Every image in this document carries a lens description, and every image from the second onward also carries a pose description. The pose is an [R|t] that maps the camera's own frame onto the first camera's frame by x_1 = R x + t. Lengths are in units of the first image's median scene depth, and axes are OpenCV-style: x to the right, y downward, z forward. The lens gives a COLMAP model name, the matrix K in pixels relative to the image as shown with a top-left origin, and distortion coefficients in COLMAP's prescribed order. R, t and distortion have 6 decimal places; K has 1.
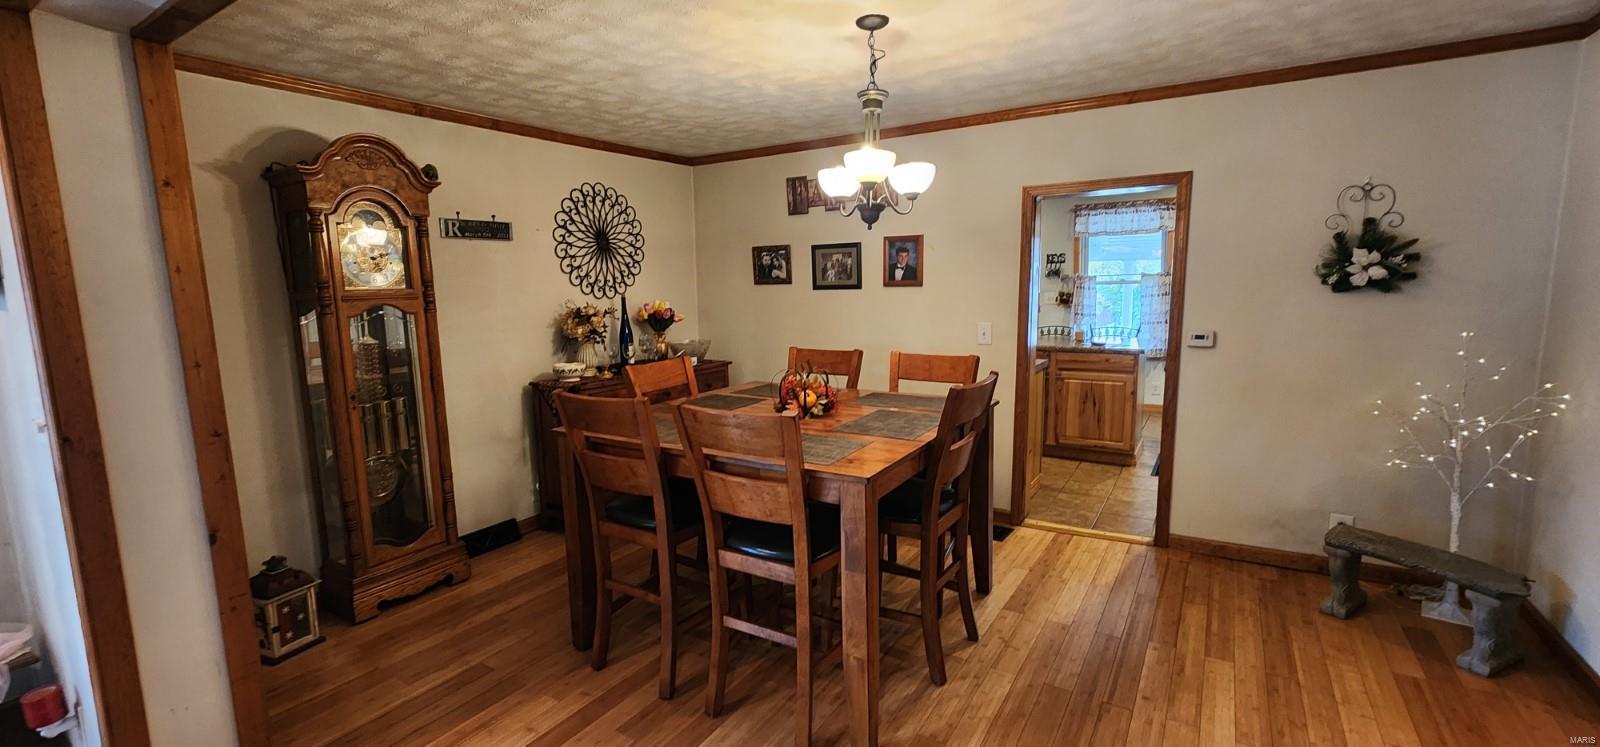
lens RADIAL K [[657.7, 0, 800.0], [0, 657.7, 373.5], [0, 0, 1]] dist [0.001883, -0.000369]
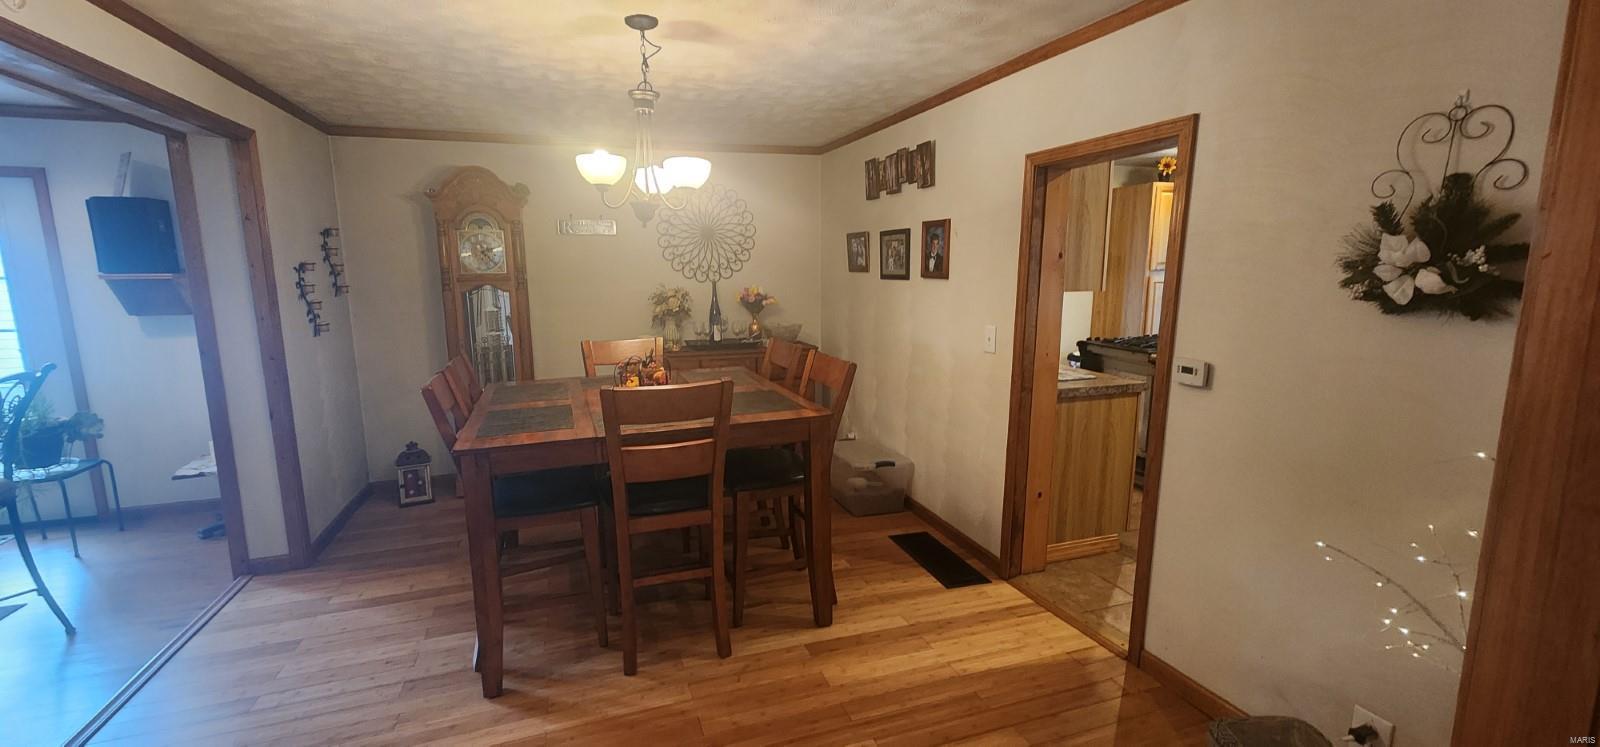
lens RADIAL K [[657.7, 0, 800.0], [0, 657.7, 373.5], [0, 0, 1]] dist [0.001883, -0.000369]
pose [[0.789277, 0.112510, -0.603641, 0.591277], [-0.091836, 0.993642, 0.065123, -0.049923], [0.607131, 0.004036, 0.794592, 0.207399]]
